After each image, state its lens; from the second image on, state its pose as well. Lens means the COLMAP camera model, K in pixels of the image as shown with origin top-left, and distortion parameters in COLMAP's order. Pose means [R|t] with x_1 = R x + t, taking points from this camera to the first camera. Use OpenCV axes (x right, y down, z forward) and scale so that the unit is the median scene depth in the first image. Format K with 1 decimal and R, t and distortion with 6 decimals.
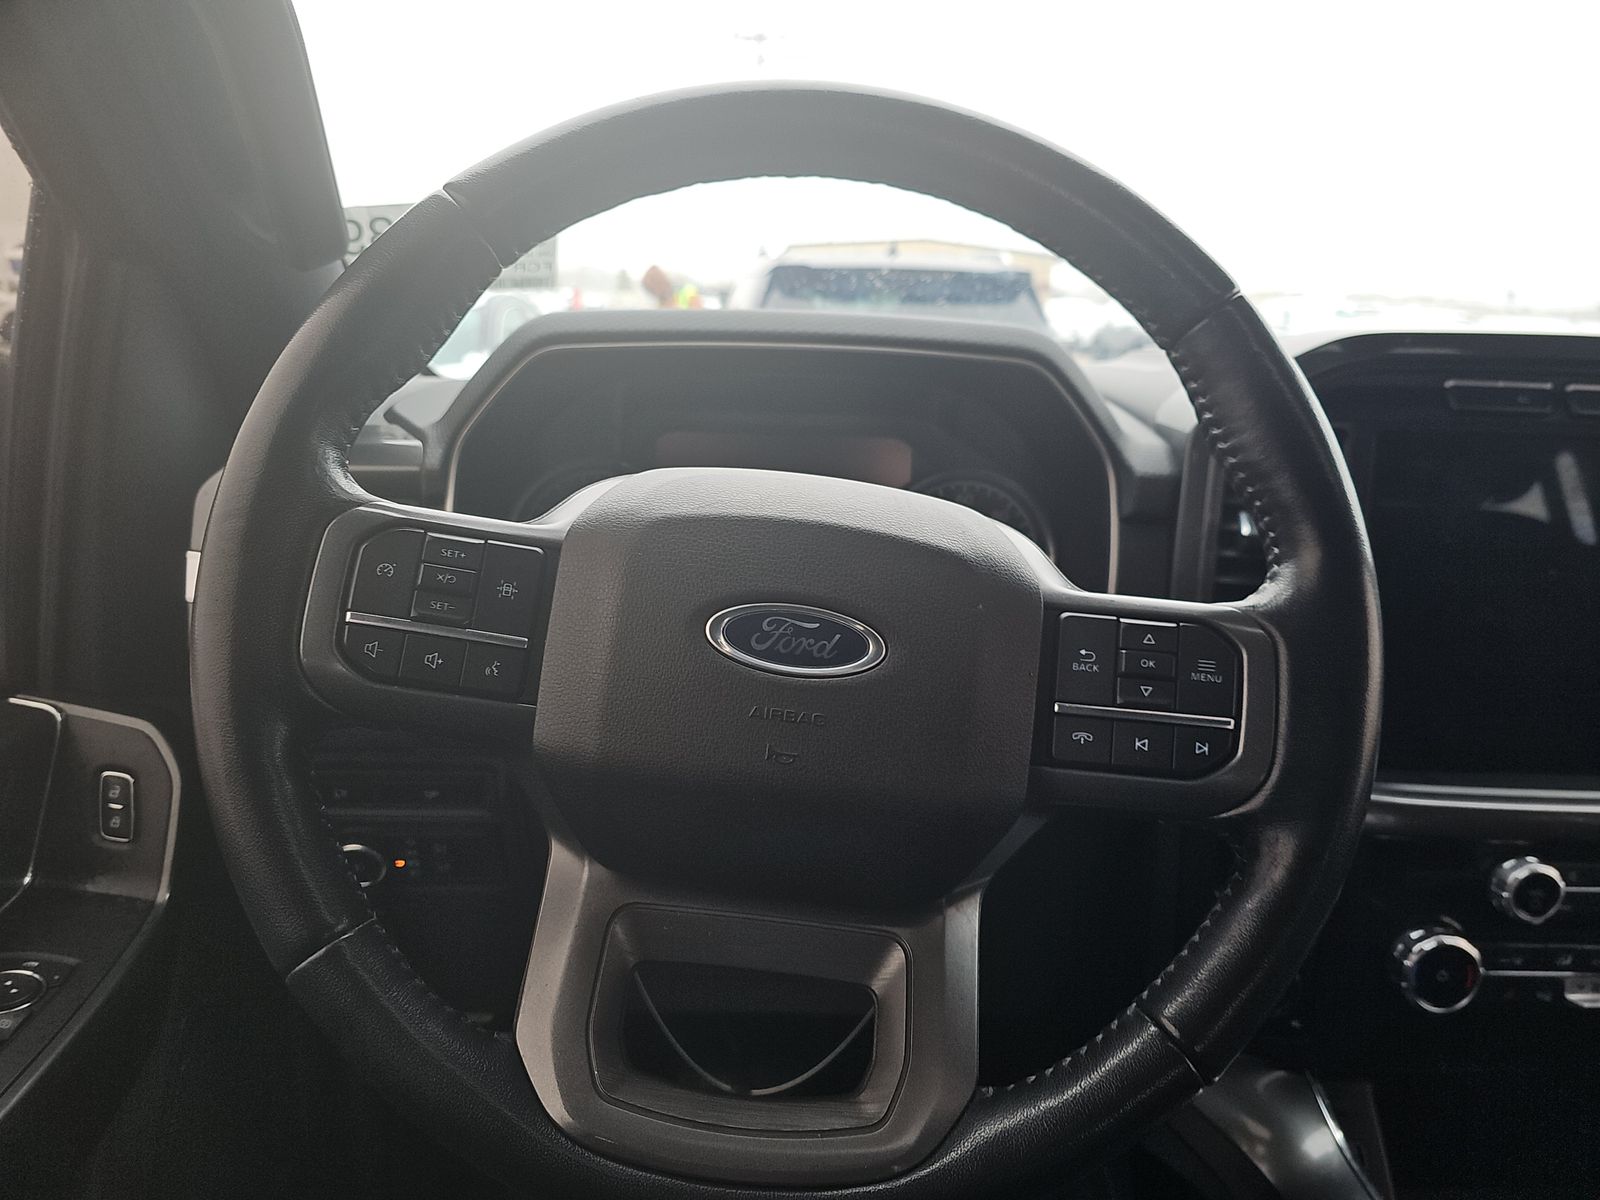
lens RADIAL K [[1056.6, 0, 806.0], [0, 1056.6, 597.0], [0, 0, 1]] dist [0.068791, -0.059452]
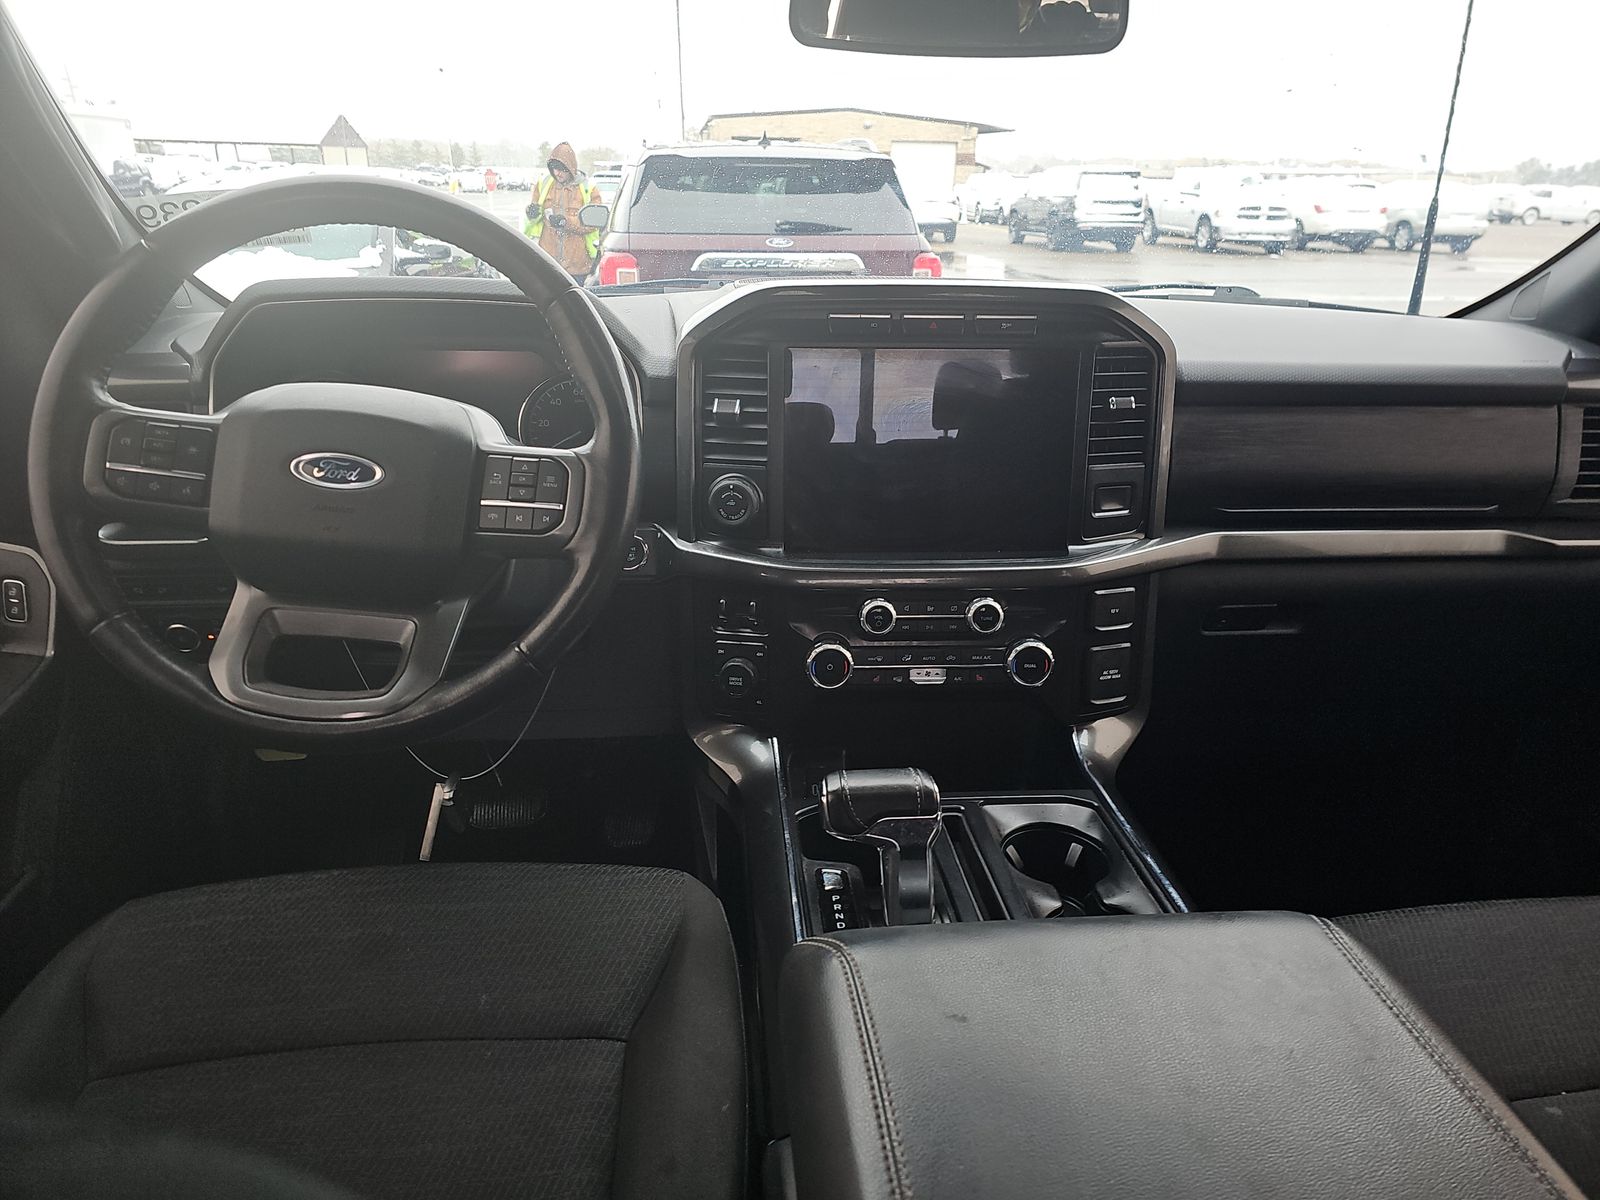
lens RADIAL K [[1056.6, 0, 806.0], [0, 1056.6, 597.0], [0, 0, 1]] dist [0.068791, -0.059452]
pose [[0.998266, -0.035254, 0.047138, 0.732030], [0.029984, 0.993680, 0.108175, 0.080373], [-0.050654, -0.106574, 0.993014, -1.037703]]
